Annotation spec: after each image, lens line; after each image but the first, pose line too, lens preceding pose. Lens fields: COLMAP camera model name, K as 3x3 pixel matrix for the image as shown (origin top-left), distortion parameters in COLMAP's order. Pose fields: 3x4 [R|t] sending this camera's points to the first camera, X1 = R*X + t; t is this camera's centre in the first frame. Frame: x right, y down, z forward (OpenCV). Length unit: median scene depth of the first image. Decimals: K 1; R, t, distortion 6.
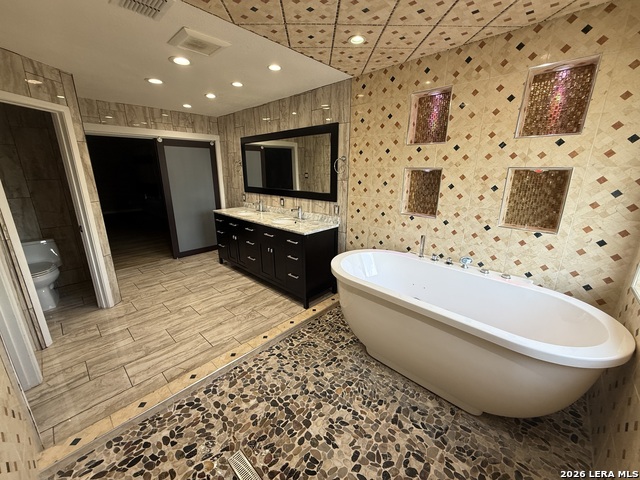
lens RADIAL K [[254.0, 0, 318.1], [0, 254.0, 239.3], [0, 0, 1]] dist [-0.000697, 0.000167]
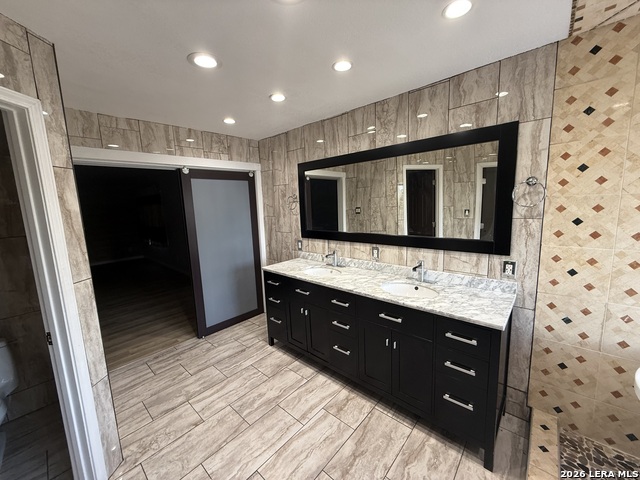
lens RADIAL K [[254.0, 0, 318.1], [0, 254.0, 239.3], [0, 0, 1]] dist [-0.000697, 0.000167]
pose [[0.998927, -0.043721, 0.015293, -0.398874], [0.045298, 0.991068, -0.125430, -0.142038], [-0.009672, 0.125988, 0.991985, 0.466709]]
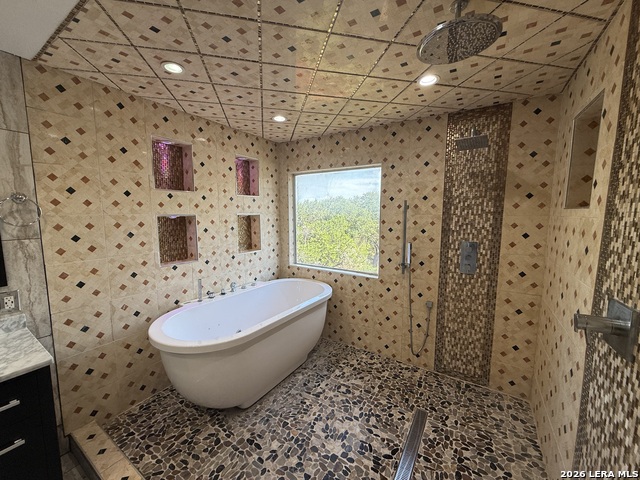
lens RADIAL K [[254.0, 0, 318.1], [0, 254.0, 239.3], [0, 0, 1]] dist [-0.000697, 0.000167]
pose [[-0.185581, -0.109209, 0.976541, -0.526659], [0.256204, 0.954052, 0.155383, -0.167138], [-0.948641, 0.279030, -0.149074, 0.540888]]
